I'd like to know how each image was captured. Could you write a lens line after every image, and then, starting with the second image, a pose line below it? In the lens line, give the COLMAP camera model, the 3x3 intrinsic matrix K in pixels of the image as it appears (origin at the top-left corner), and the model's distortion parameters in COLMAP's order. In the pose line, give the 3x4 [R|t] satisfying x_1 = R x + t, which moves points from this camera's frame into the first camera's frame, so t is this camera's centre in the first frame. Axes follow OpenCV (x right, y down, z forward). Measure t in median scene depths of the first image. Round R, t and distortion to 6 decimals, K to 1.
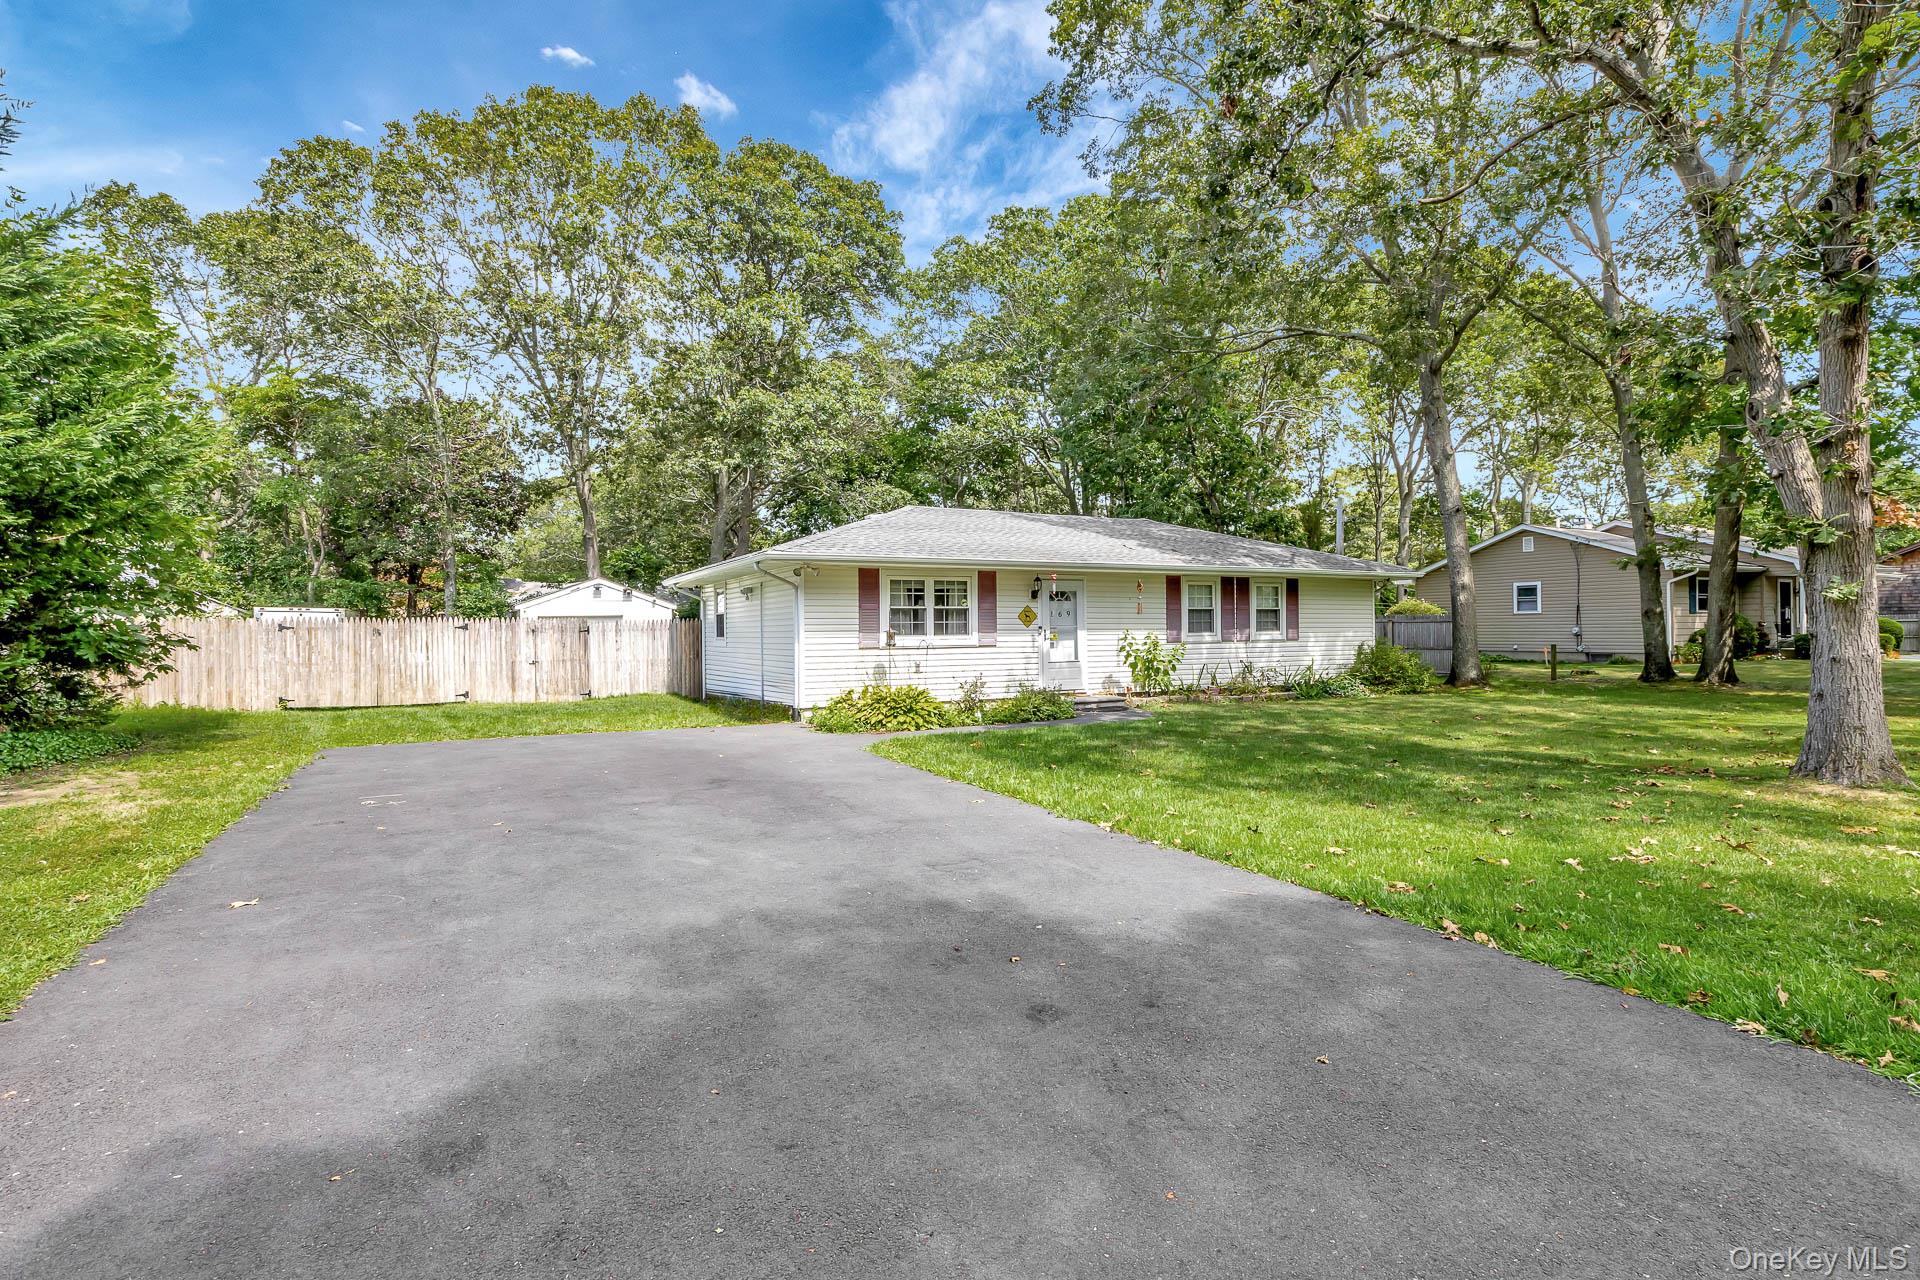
lens RADIAL K [[941.5, 0, 962.5], [0, 941.5, 629.0], [0, 0, 1]] dist [0.001202, 0.000079]
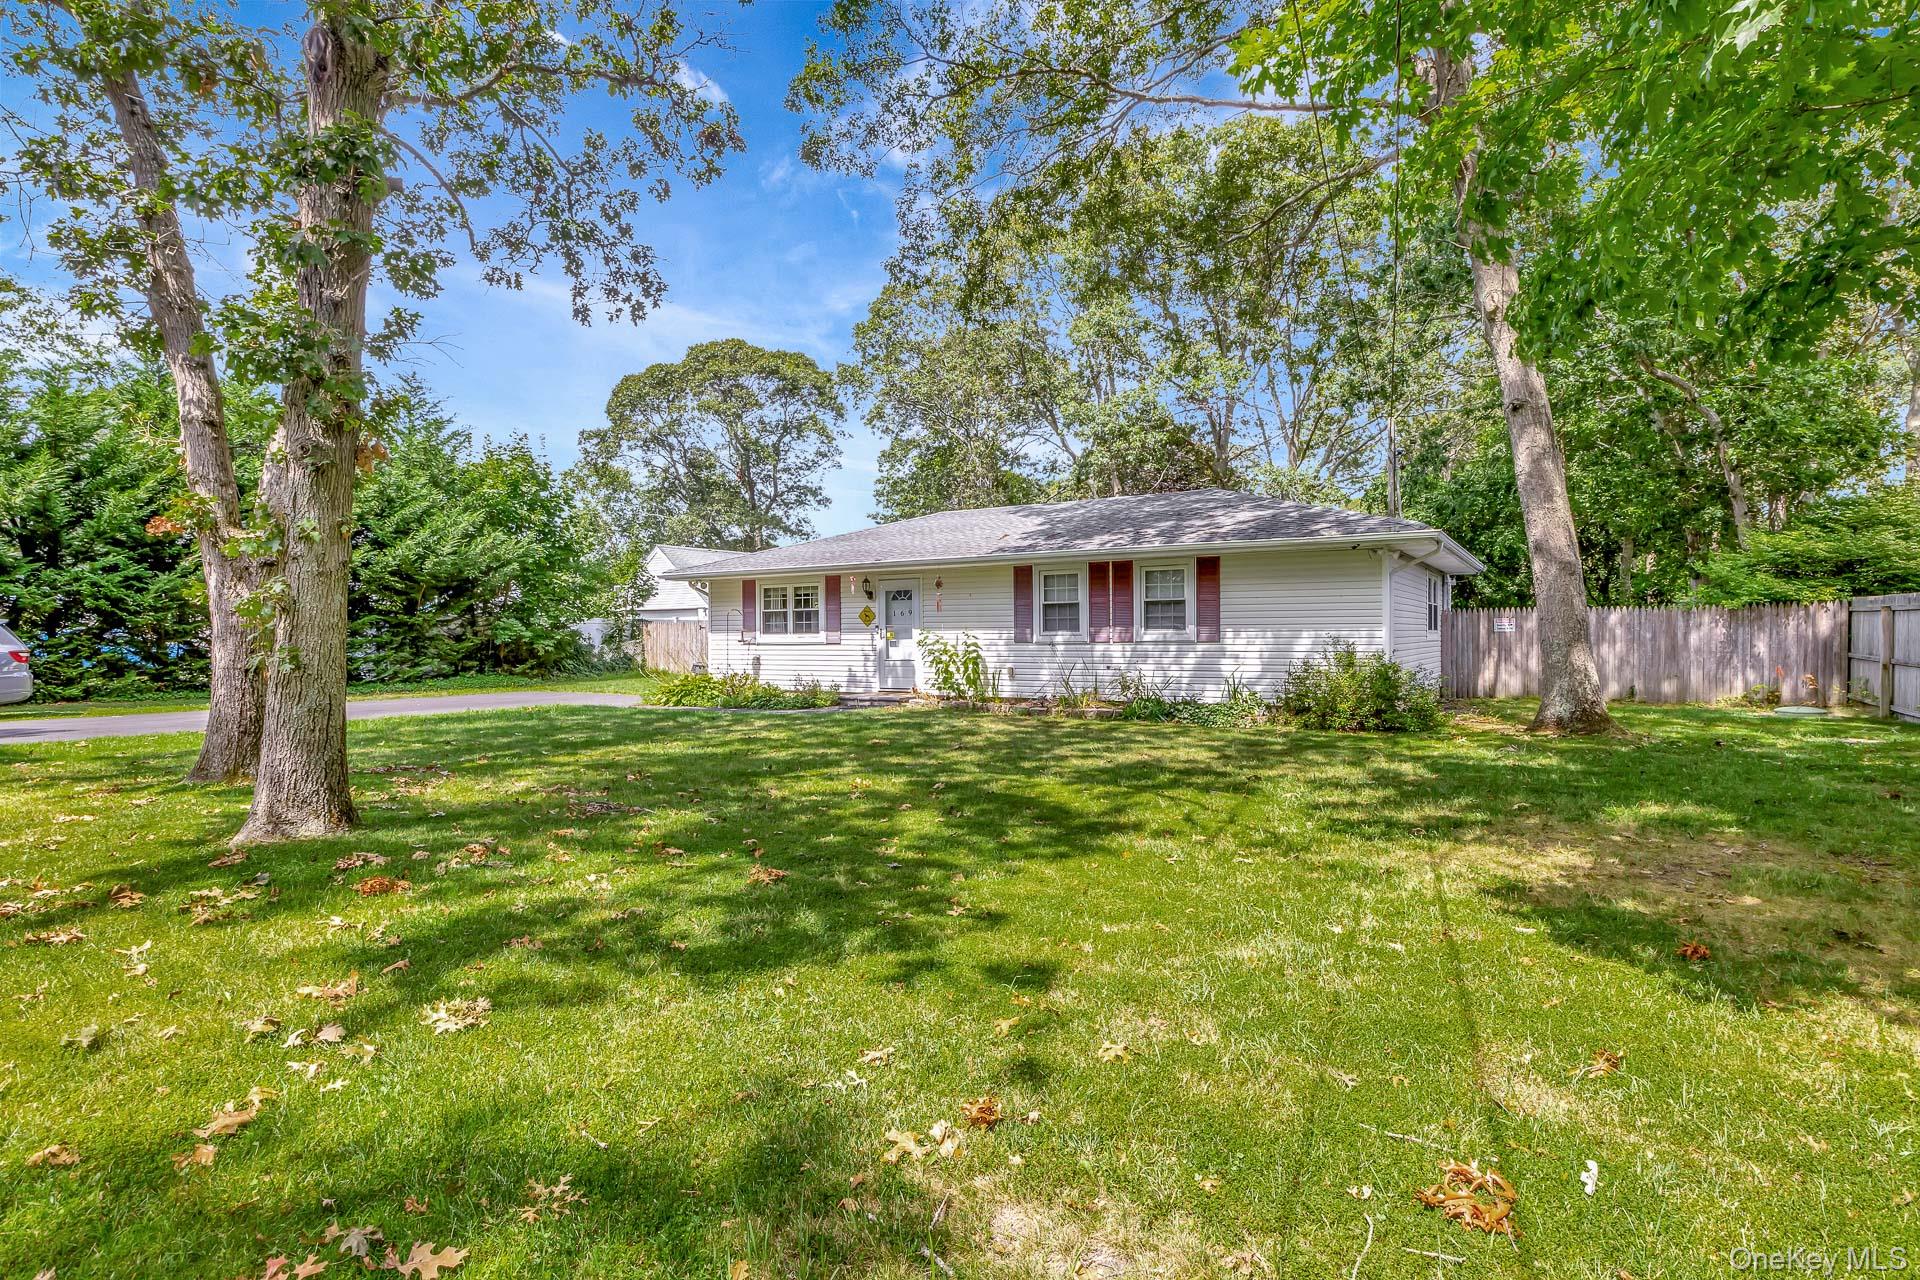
lens RADIAL K [[986.5, 0, 956.7], [0, 986.5, 643.8], [0, 0, 1]] dist [0.000853, 0.000000]
pose [[0.498304, 0.010294, -0.866942, 1.044895], [0.003779, 0.999894, 0.014044, 0.002413], [0.866994, -0.010274, 0.498212, 0.520557]]
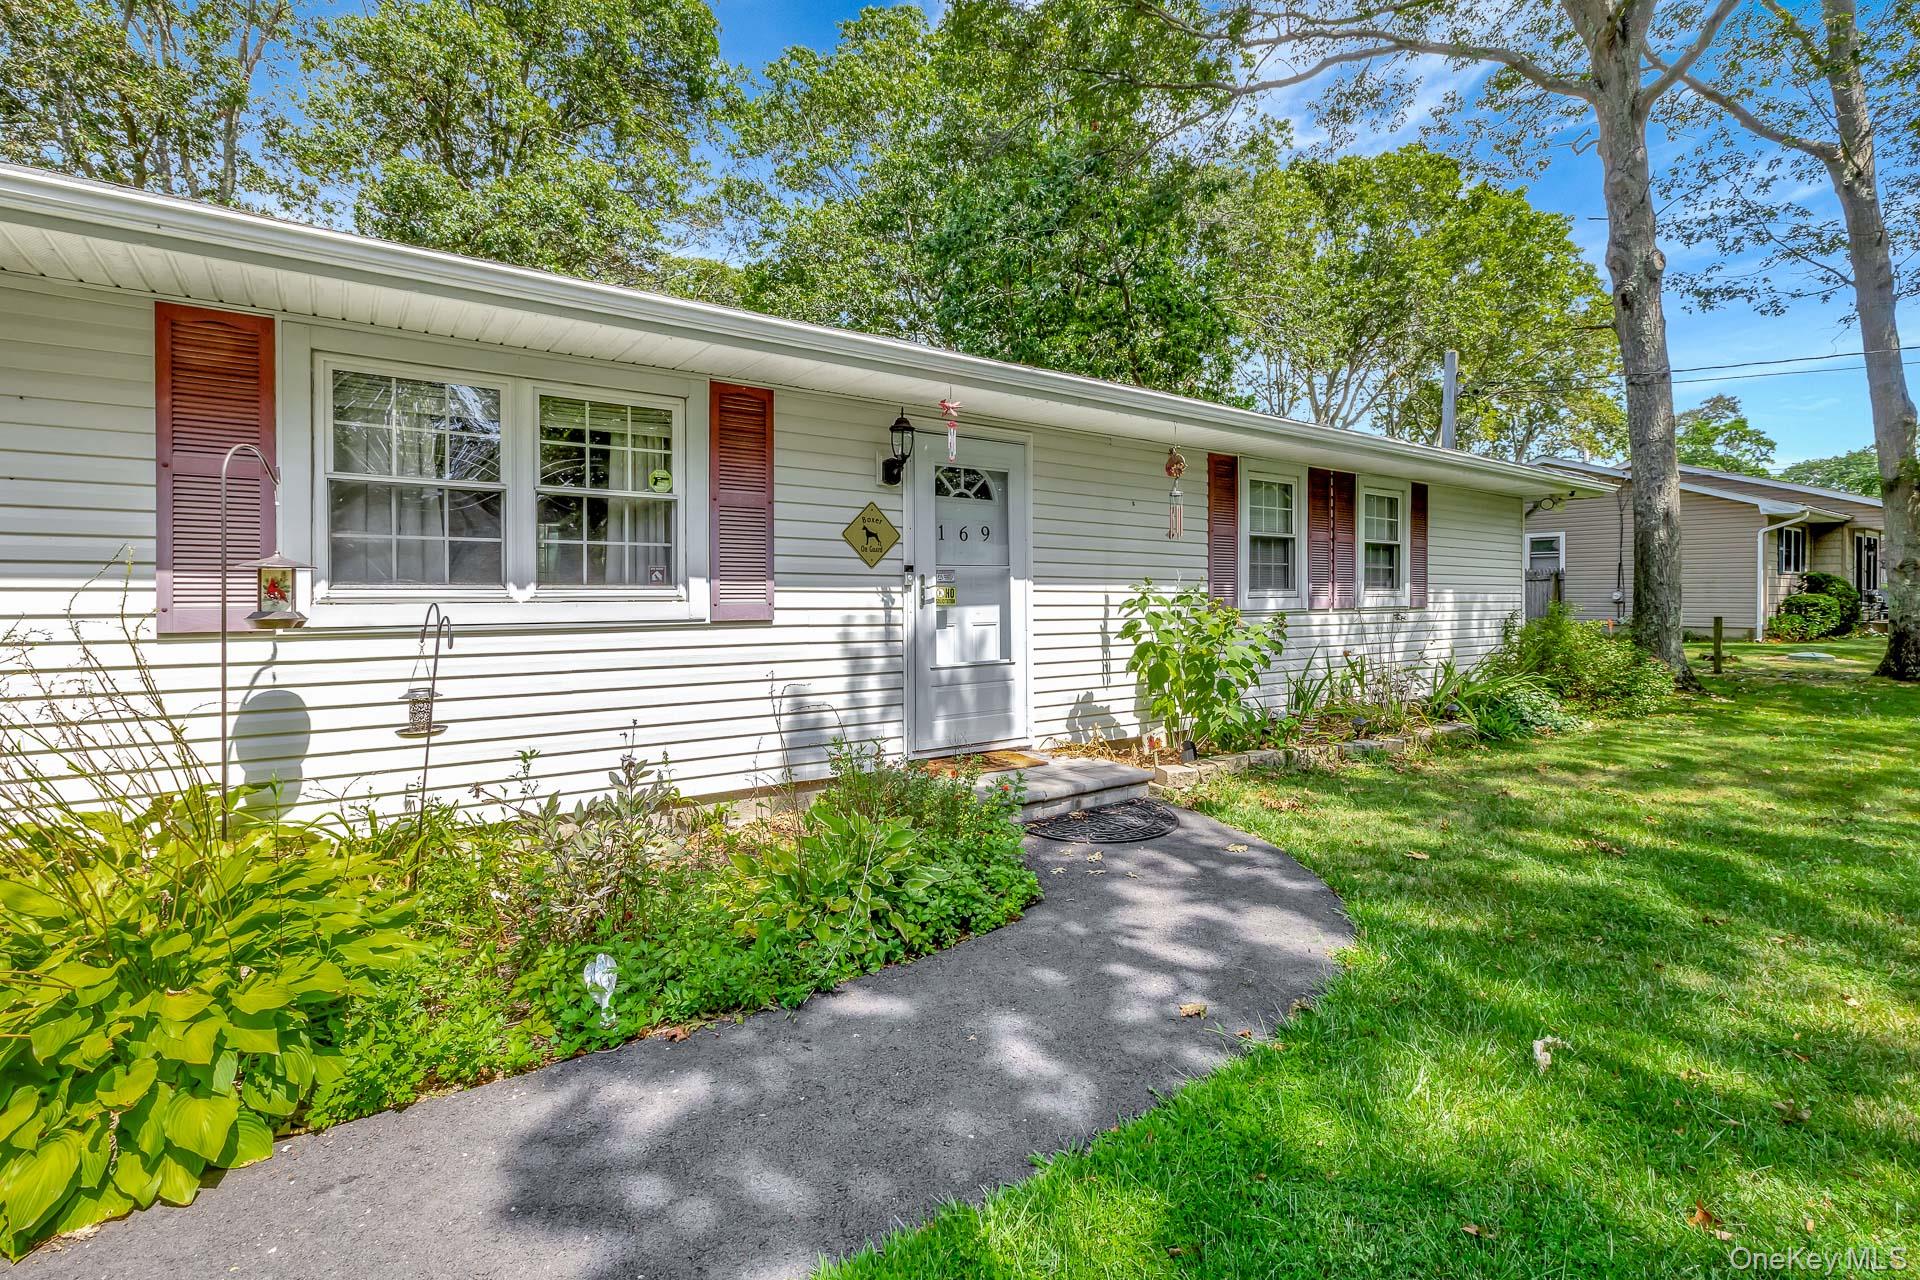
lens RADIAL K [[874.5, 0, 957.6], [0, 874.5, 596.3], [0, 0, 1]] dist [-0.000465, -0.000207]
pose [[0.990706, 0.007009, 0.135840, 0.055353], [-0.007310, 0.999972, 0.001715, 0.007727], [-0.135825, -0.002692, 0.990729, 0.662589]]
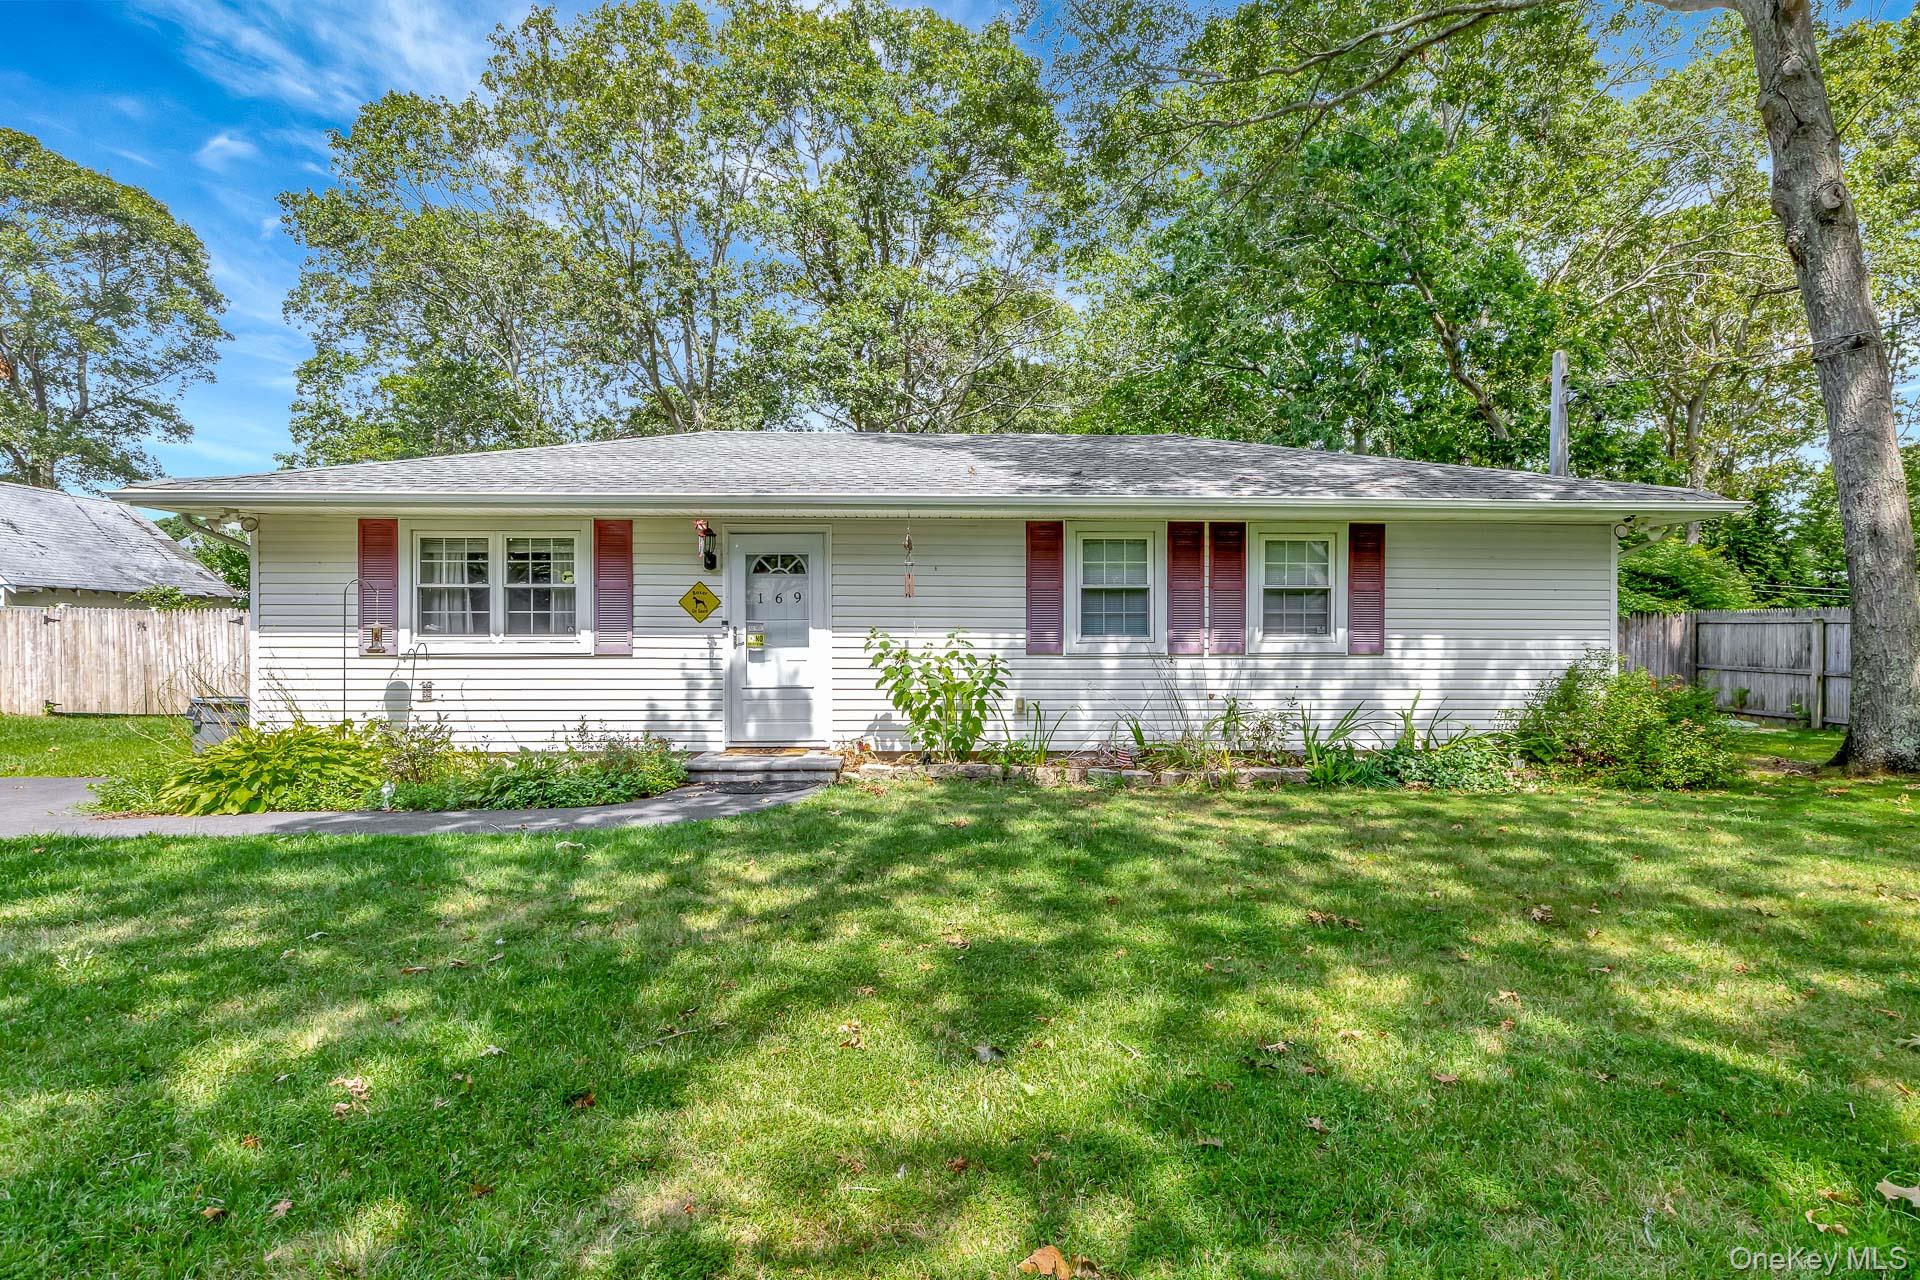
lens RADIAL K [[1006.4, 0, 959.9], [0, 1006.4, 637.3], [0, 0, 1]] dist [0.000171, 0.000296]
pose [[0.902251, 0.009159, -0.431114, 0.439963], [-0.007454, 0.999956, 0.005644, 0.002372], [0.431147, -0.001879, 0.902280, 0.527108]]
